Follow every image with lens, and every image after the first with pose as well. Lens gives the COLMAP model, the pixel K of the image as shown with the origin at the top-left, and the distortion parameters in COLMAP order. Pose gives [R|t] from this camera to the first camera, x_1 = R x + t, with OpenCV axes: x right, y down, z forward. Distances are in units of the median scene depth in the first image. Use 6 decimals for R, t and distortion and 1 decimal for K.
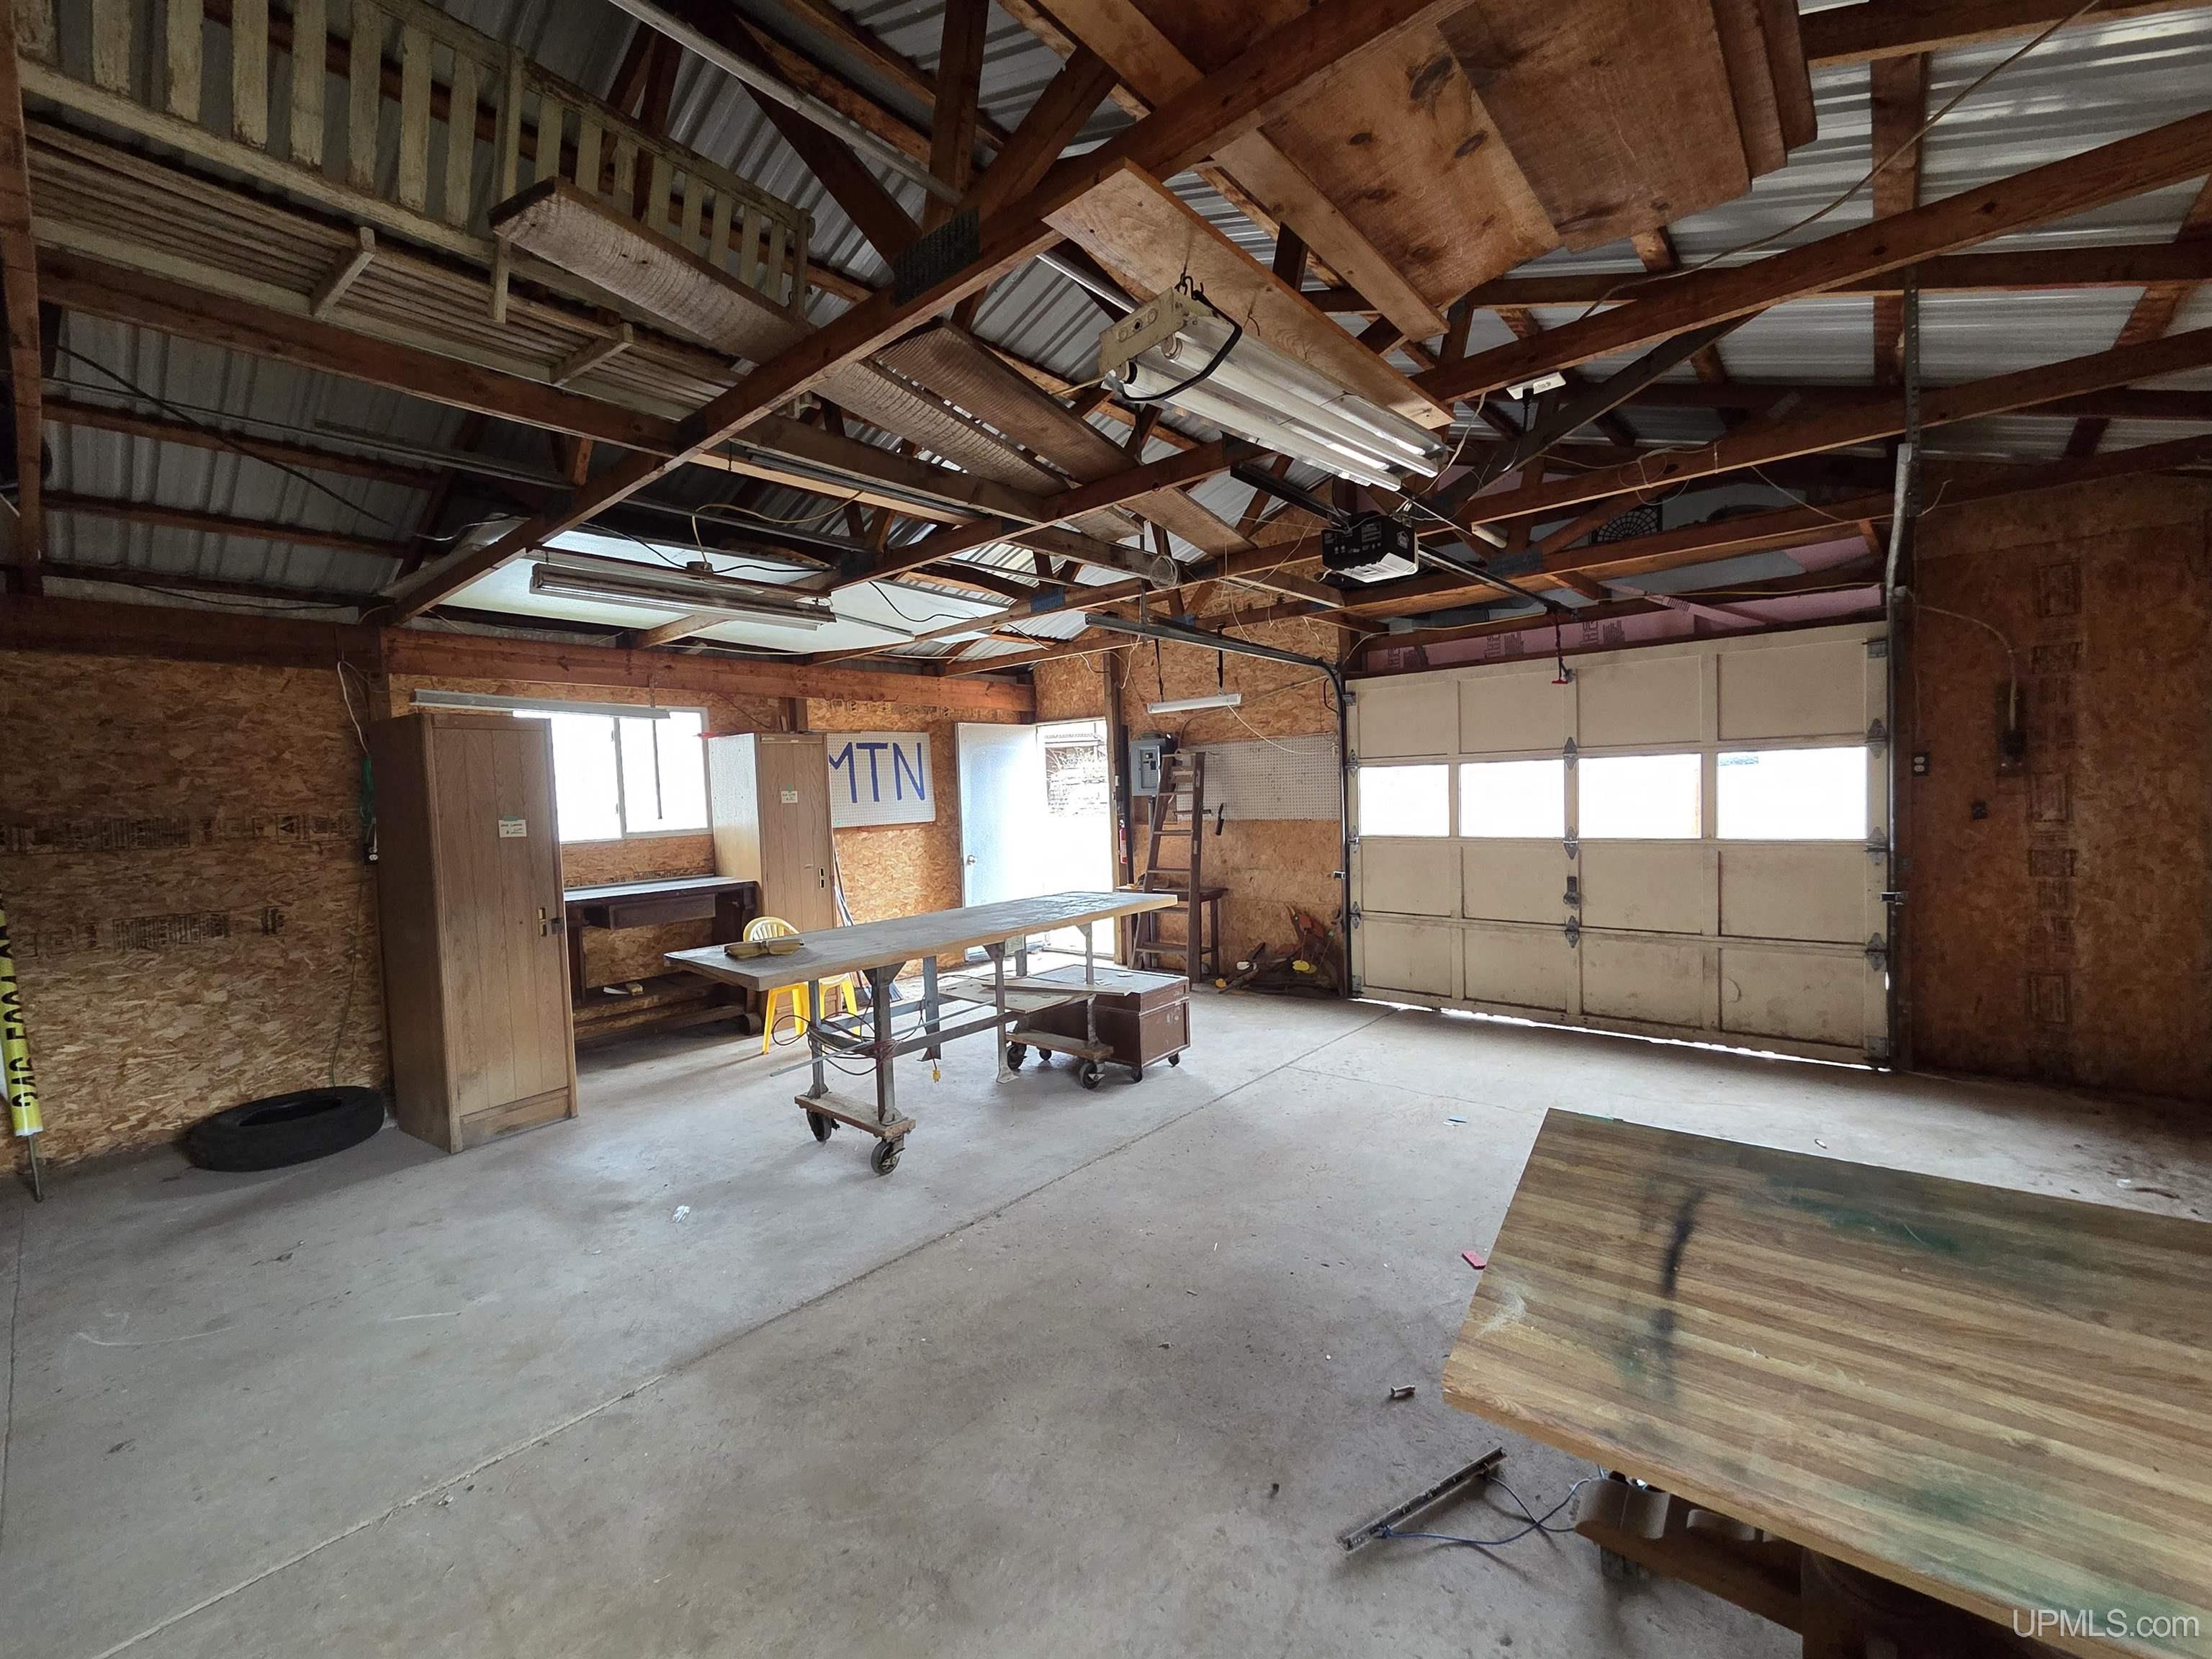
lens RADIAL K [[906.6, 0, 1098.8], [0, 906.6, 828.7], [0, 0, 1]] dist [0.006032, -0.000441]
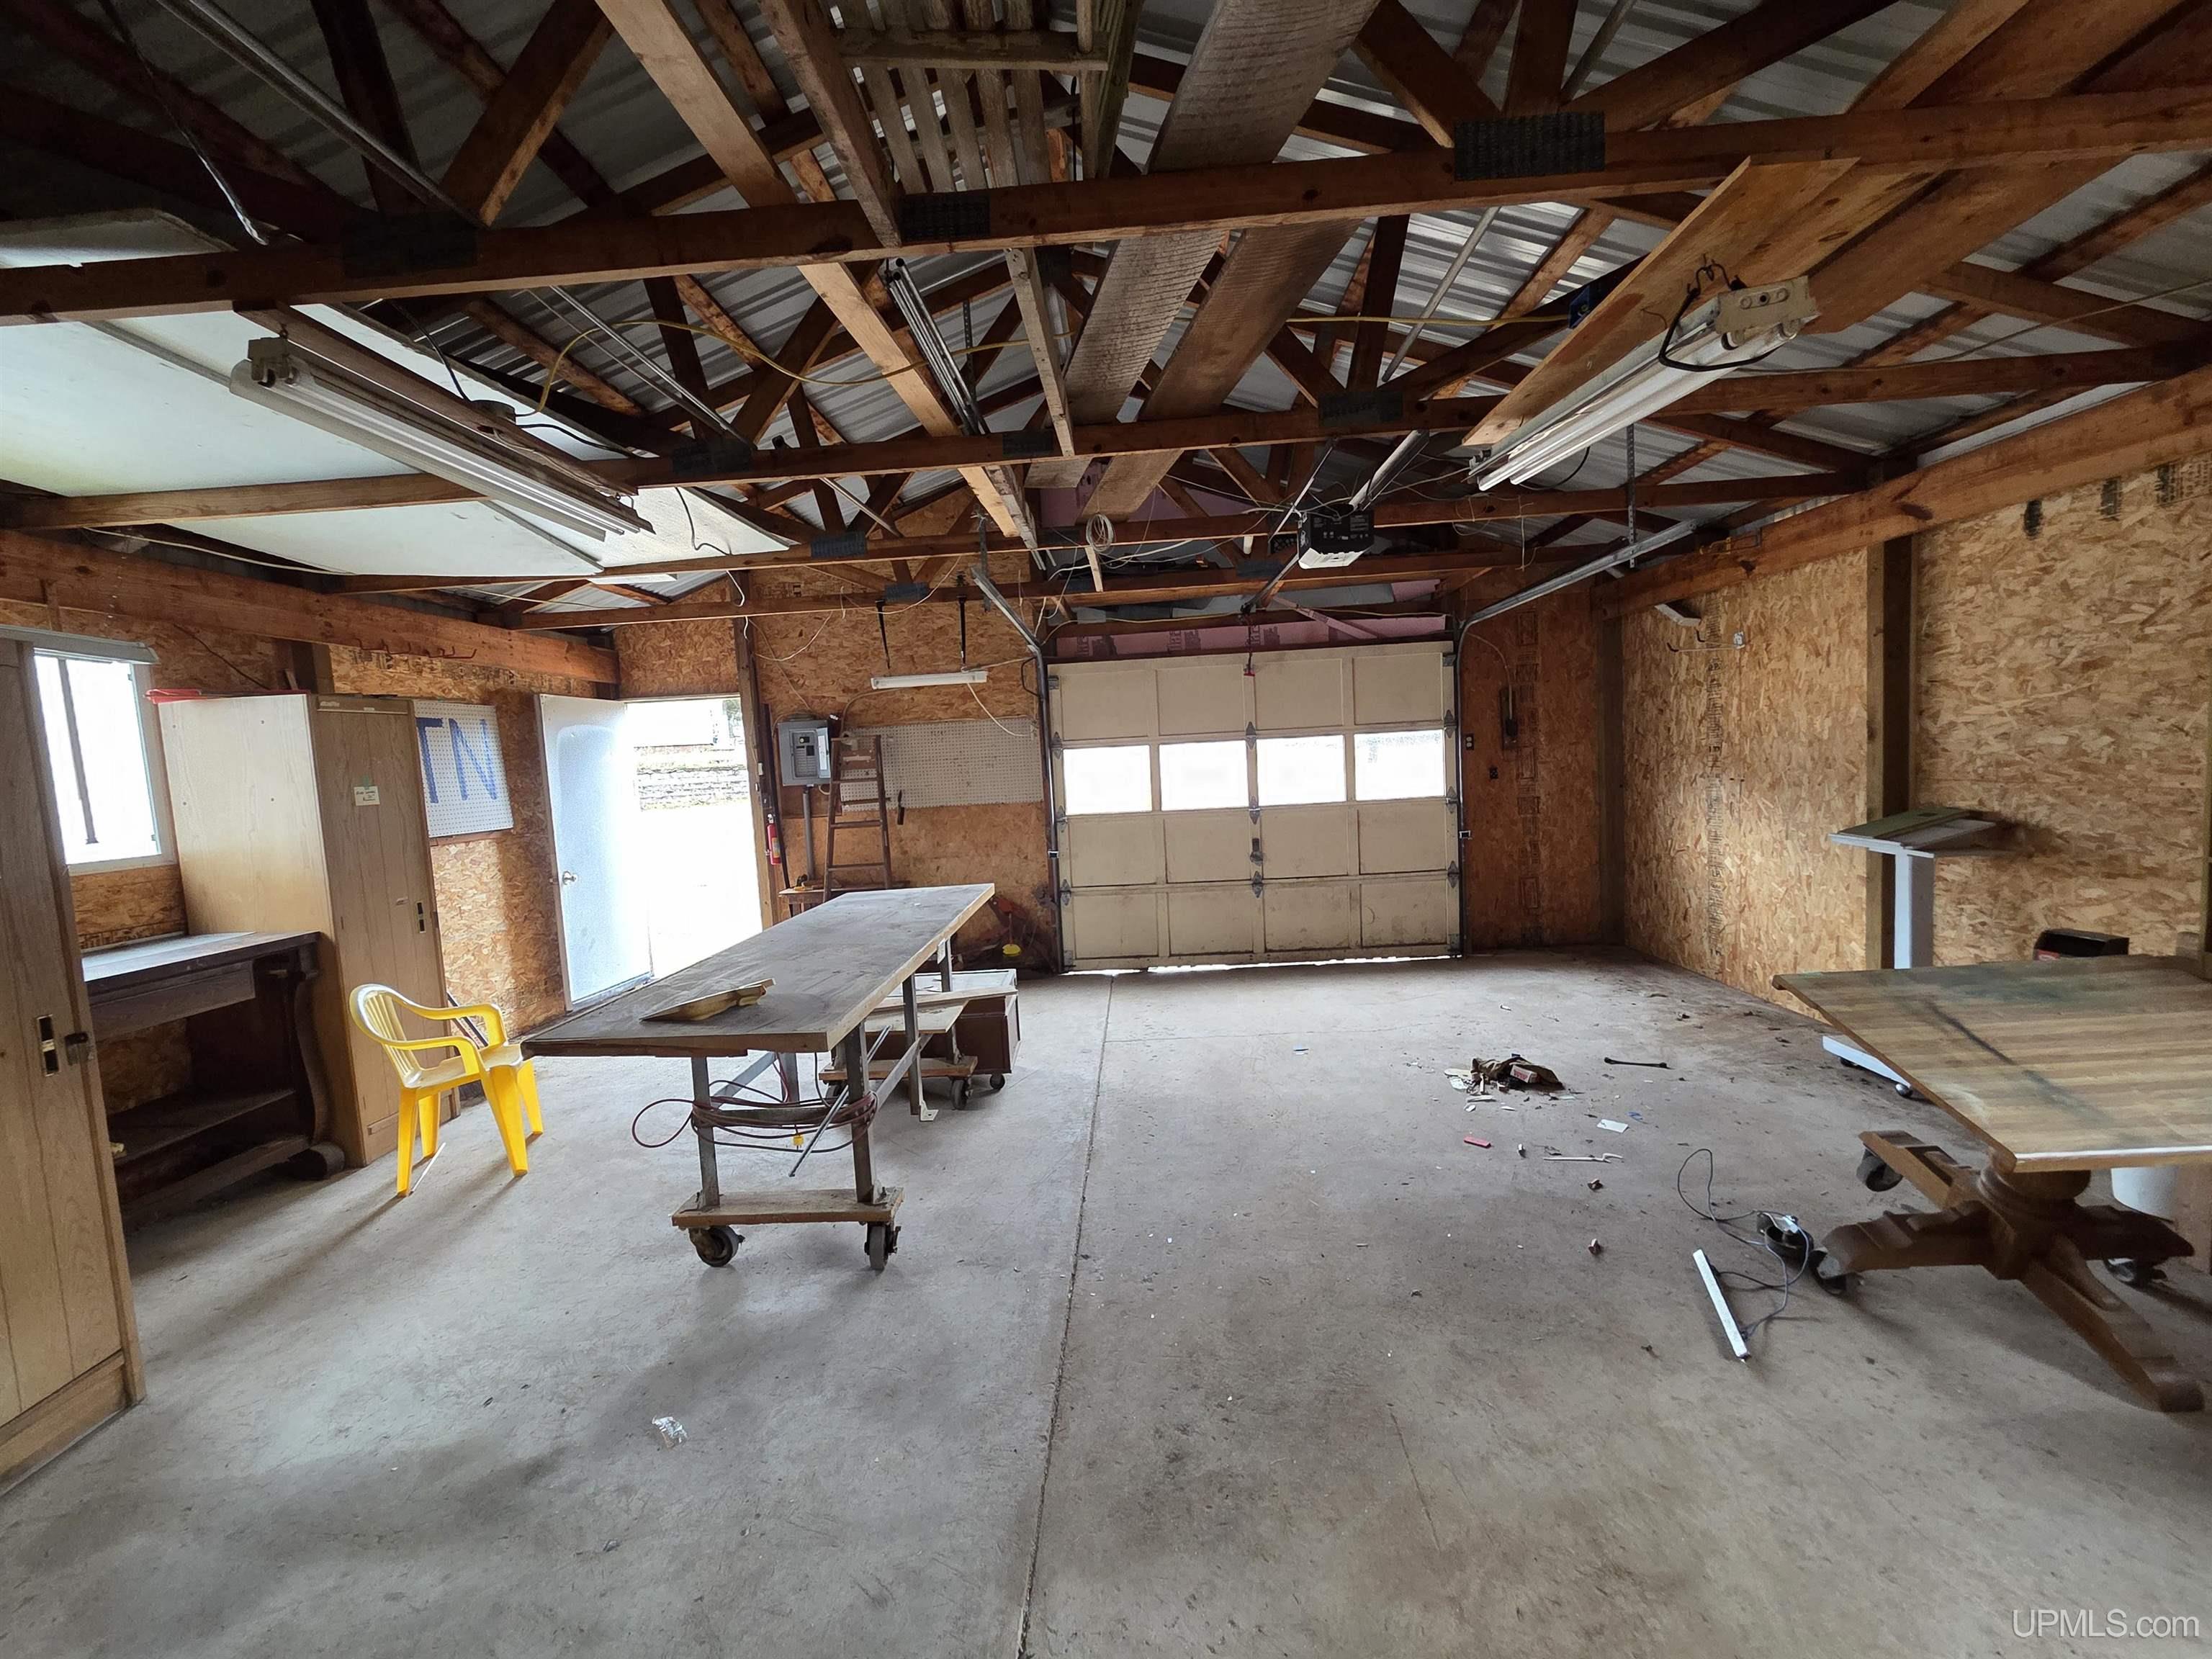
lens RADIAL K [[906.6, 0, 1099.7], [0, 906.6, 826.9], [0, 0, 1]] dist [0.006032, -0.000441]
pose [[0.782047, -0.054739, 0.620811, -0.388956], [0.054412, 0.998329, 0.019482, 0.003372], [-0.620840, 0.018544, 0.783718, 0.198357]]
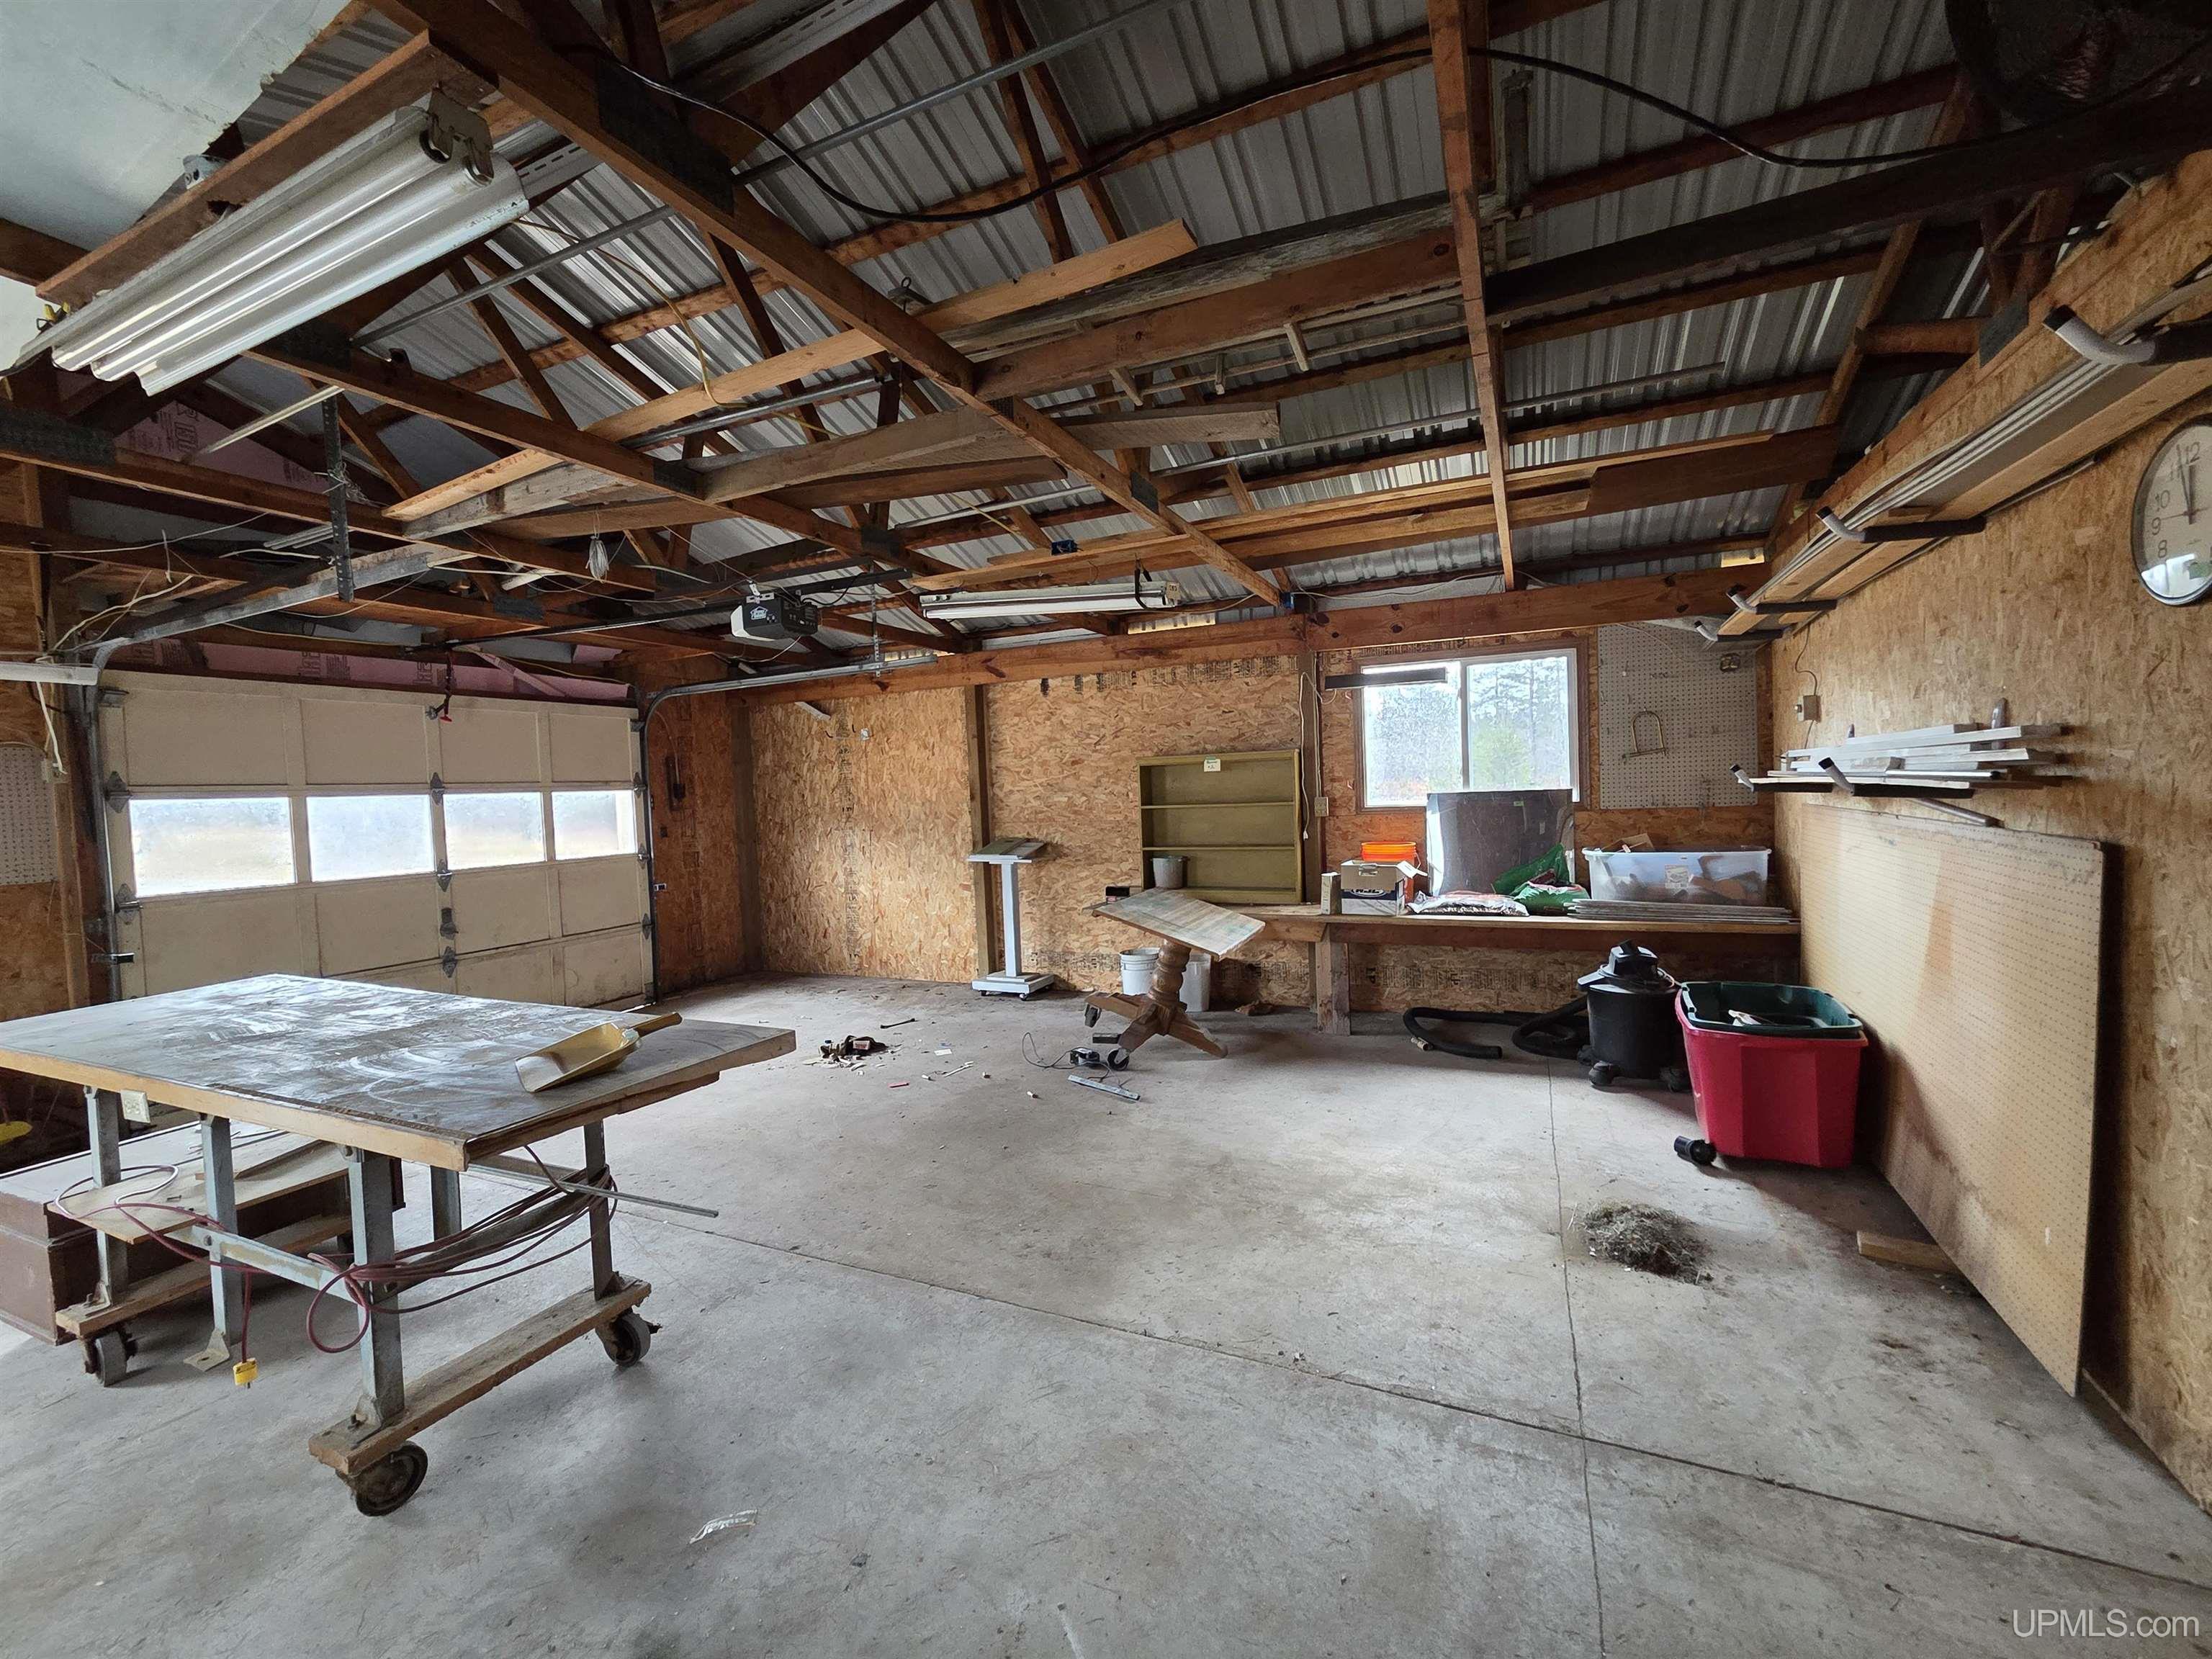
lens RADIAL K [[906.6, 0, 1100.0], [0, 906.6, 825.9], [0, 0, 1]] dist [0.006032, -0.000441]
pose [[-0.277126, 0.007174, 0.960807, -0.688128], [0.092986, 0.995479, 0.019387, 0.008917], [-0.956324, 0.094714, -0.276540, 0.585591]]
